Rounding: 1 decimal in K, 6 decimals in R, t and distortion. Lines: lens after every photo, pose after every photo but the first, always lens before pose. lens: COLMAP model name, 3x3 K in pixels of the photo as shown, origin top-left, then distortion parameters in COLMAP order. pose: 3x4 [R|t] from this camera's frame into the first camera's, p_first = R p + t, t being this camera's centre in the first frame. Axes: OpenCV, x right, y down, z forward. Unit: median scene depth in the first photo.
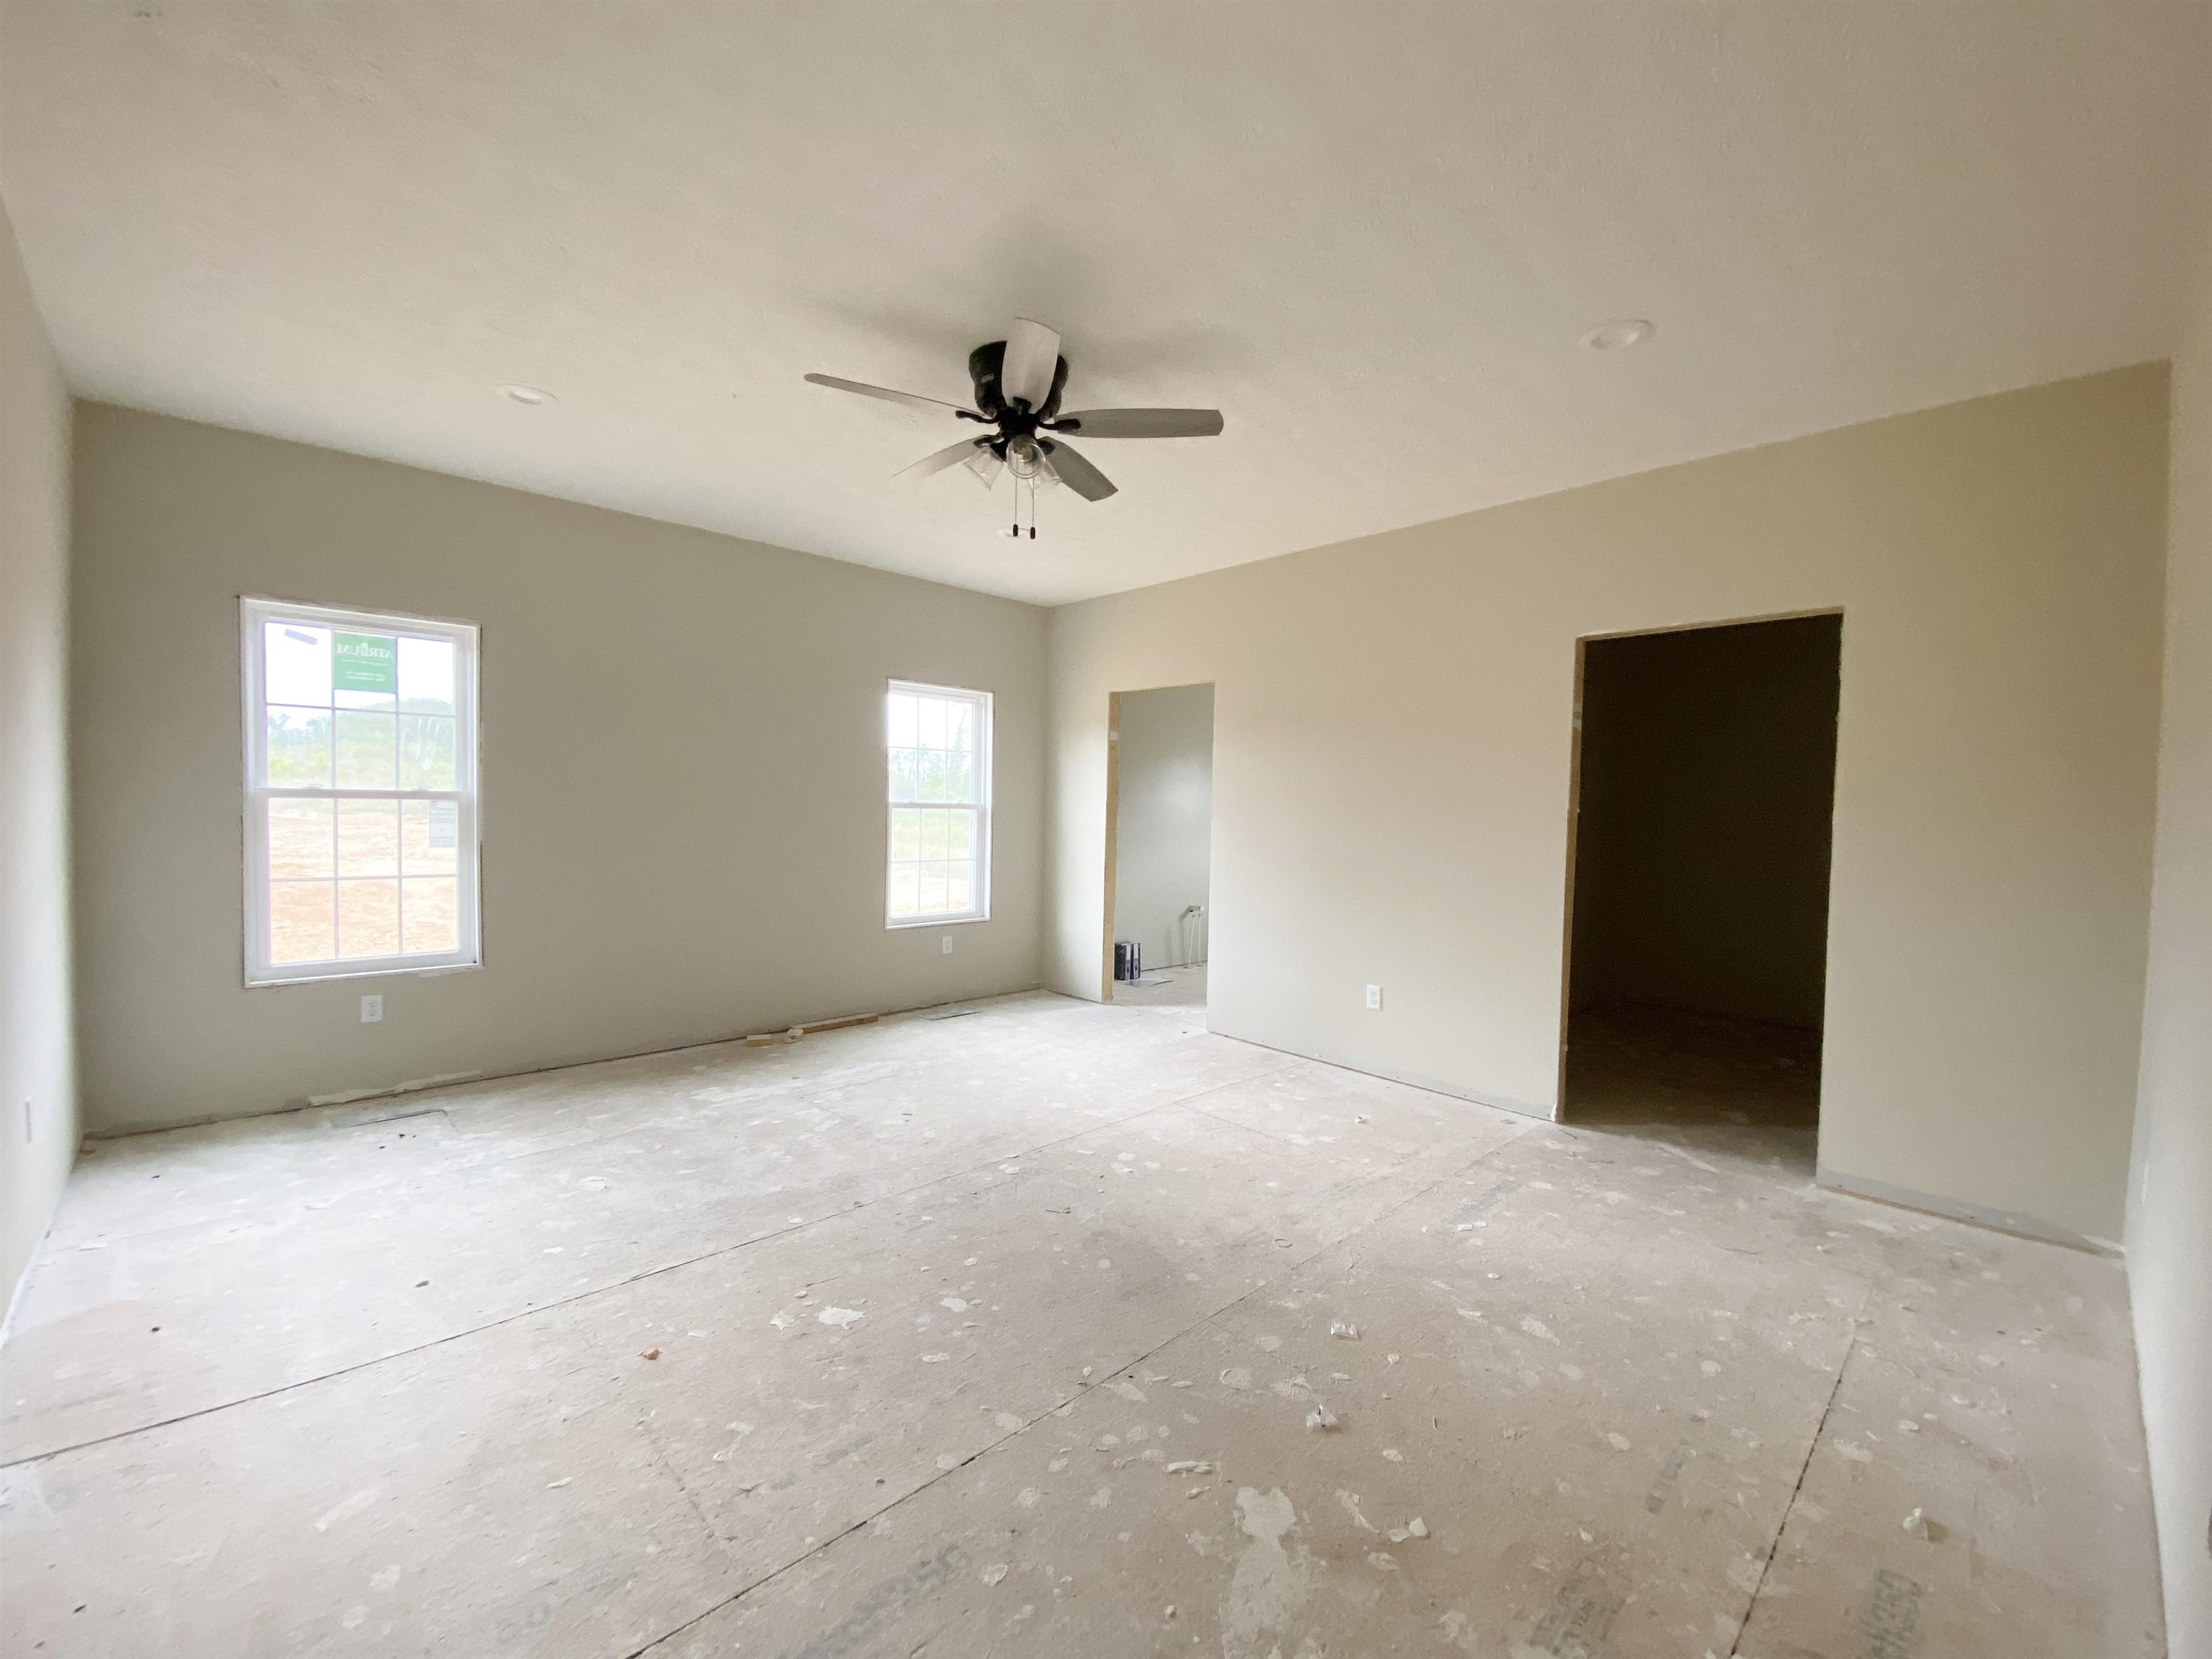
lens RADIAL K [[925.8, 0, 1117.3], [0, 925.8, 826.3], [0, 0, 1]] dist [0.012330, -0.014944]
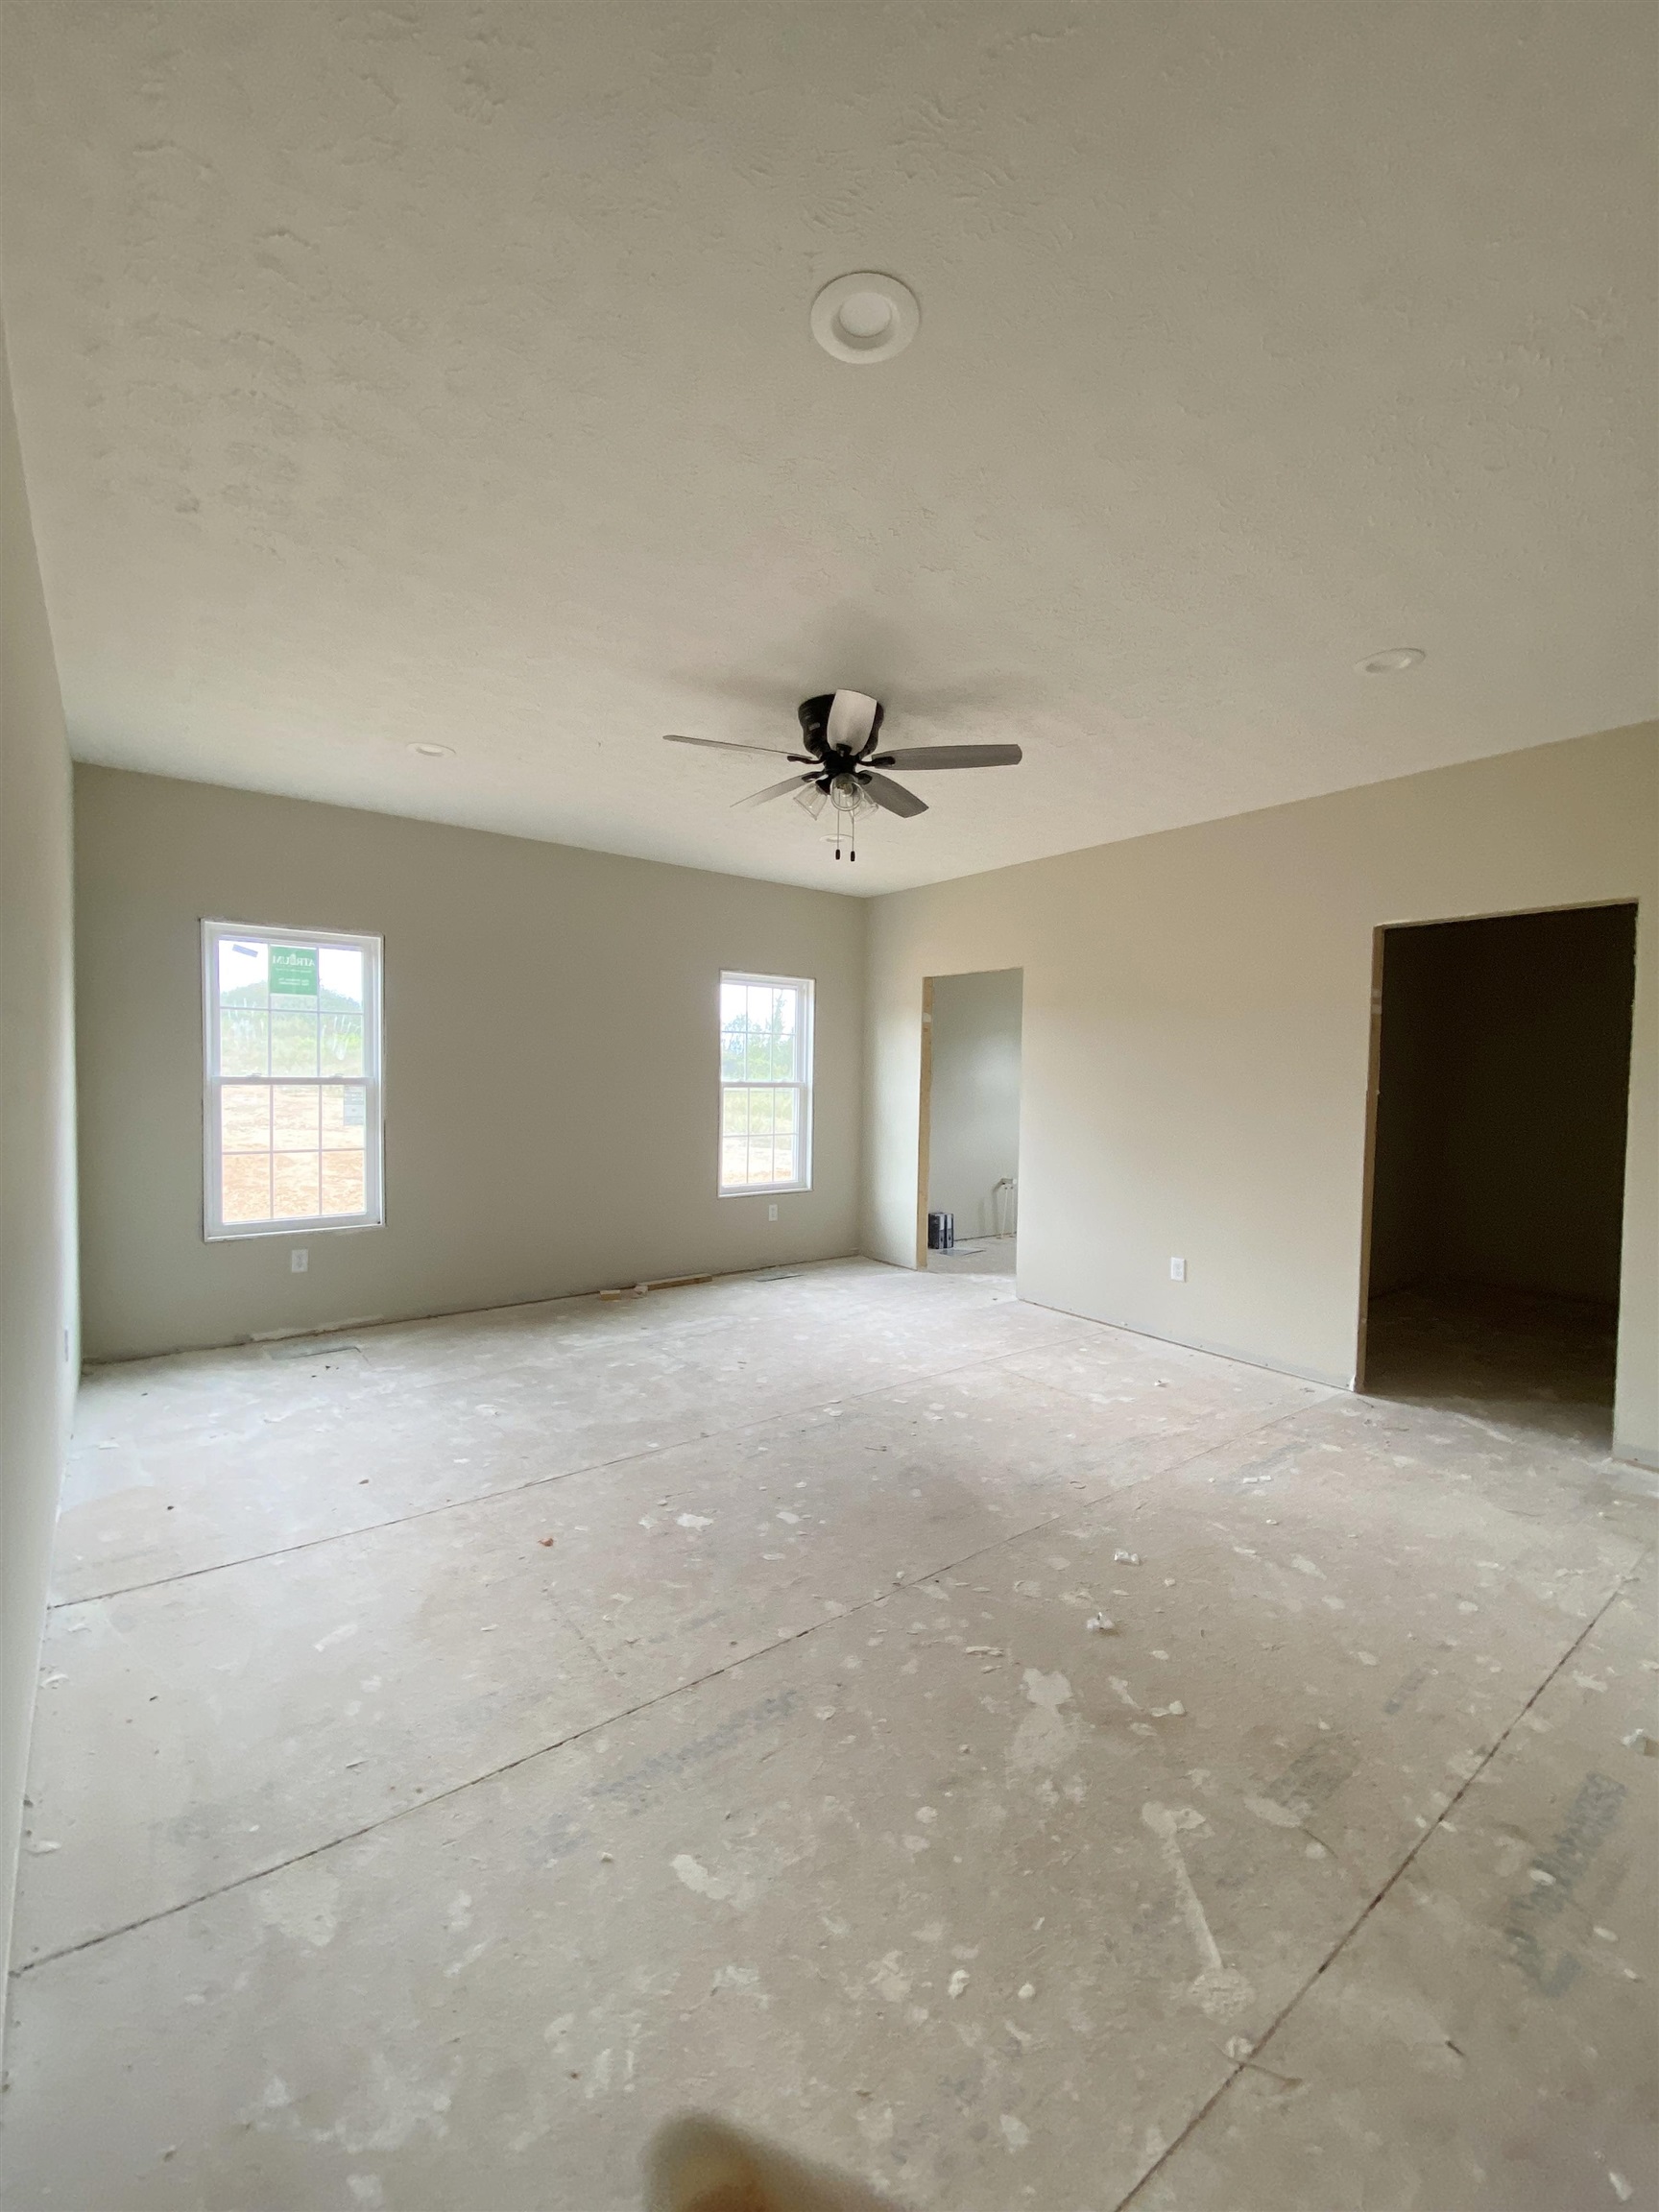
lens RADIAL K [[925.8, 0, 829.5], [0, 925.8, 1106.0], [0, 0, 1]] dist [0.012330, -0.014944]
pose [[0.993591, 0.000407, -0.113036, 0.008917], [0.000925, 0.999931, 0.011729, -0.019777], [0.113033, -0.011758, 0.993522, -0.134635]]
